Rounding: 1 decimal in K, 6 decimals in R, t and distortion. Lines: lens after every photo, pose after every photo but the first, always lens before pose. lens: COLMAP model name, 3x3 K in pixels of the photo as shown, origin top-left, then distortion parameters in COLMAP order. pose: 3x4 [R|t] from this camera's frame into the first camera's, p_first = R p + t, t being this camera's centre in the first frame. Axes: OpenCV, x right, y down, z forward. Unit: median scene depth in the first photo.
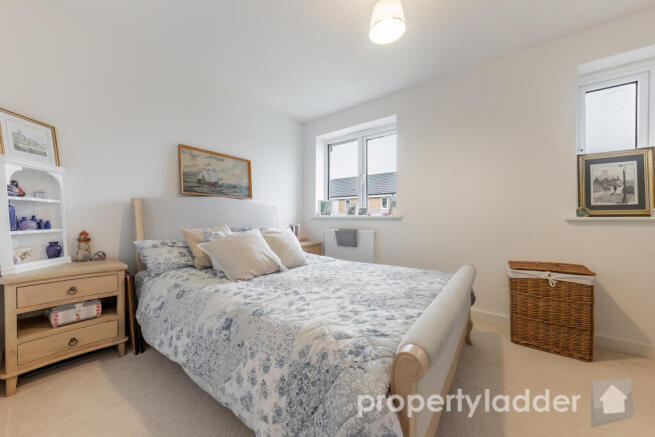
lens RADIAL K [[234.6, 0, 327.5], [0, 234.6, 218.5], [0, 0, 1]] dist [-0.000402, 0.000003]
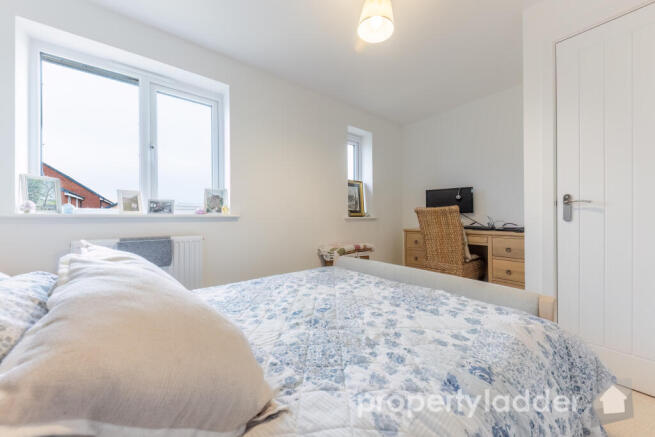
lens RADIAL K [[234.6, 0, 327.5], [0, 234.6, 218.5], [0, 0, 1]] dist [-0.000402, 0.000003]
pose [[0.249228, -0.004315, 0.968435, -0.529899], [-0.001154, 0.999988, 0.004752, -0.003549], [-0.968444, -0.002302, 0.249220, 0.668377]]
